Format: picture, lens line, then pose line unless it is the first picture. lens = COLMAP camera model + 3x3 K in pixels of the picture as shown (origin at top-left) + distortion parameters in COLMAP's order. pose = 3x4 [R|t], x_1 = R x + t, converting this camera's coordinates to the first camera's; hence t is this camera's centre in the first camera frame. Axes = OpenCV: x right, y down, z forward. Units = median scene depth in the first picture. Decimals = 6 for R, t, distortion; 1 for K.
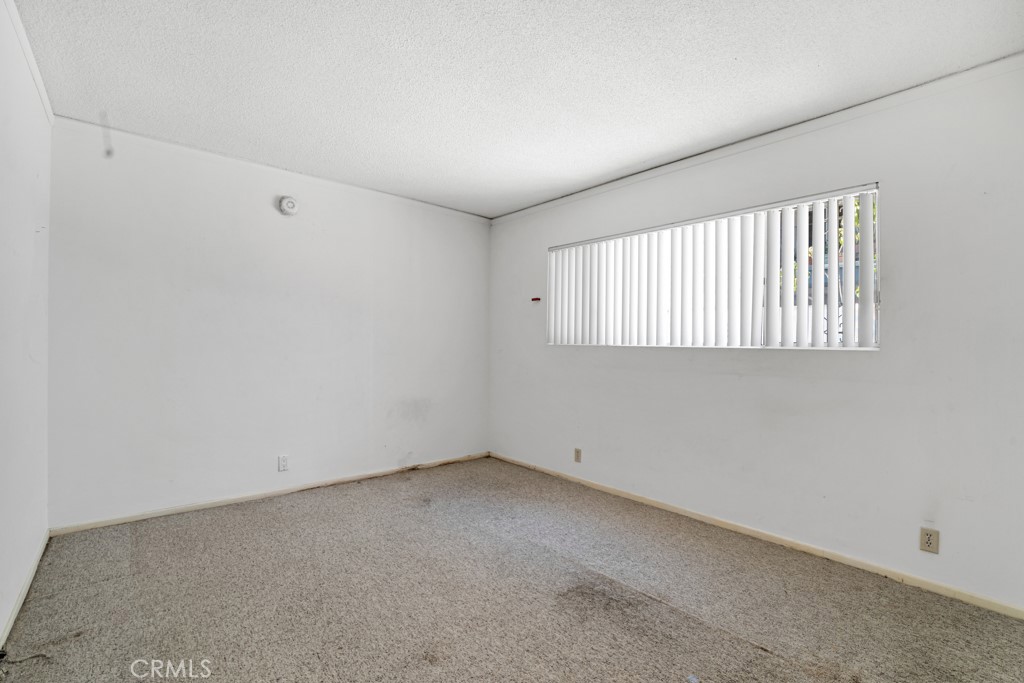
lens RADIAL K [[432.7, 0, 506.2], [0, 432.7, 341.1], [0, 0, 1]] dist [-0.037534, 0.008026]
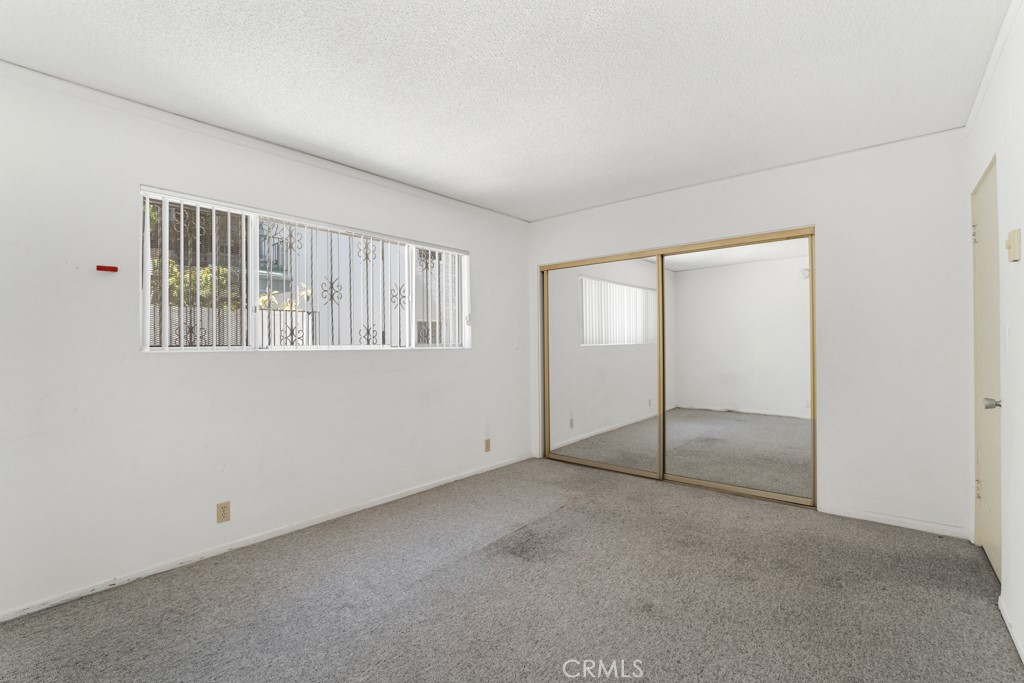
lens RADIAL K [[432.7, 0, 506.2], [0, 432.7, 341.1], [0, 0, 1]] dist [-0.037534, 0.008026]
pose [[-0.098402, -0.004198, 0.995138, -0.910334], [0.005583, 0.999973, 0.004771, -0.012572], [-0.995131, 0.006025, -0.098376, 1.027953]]
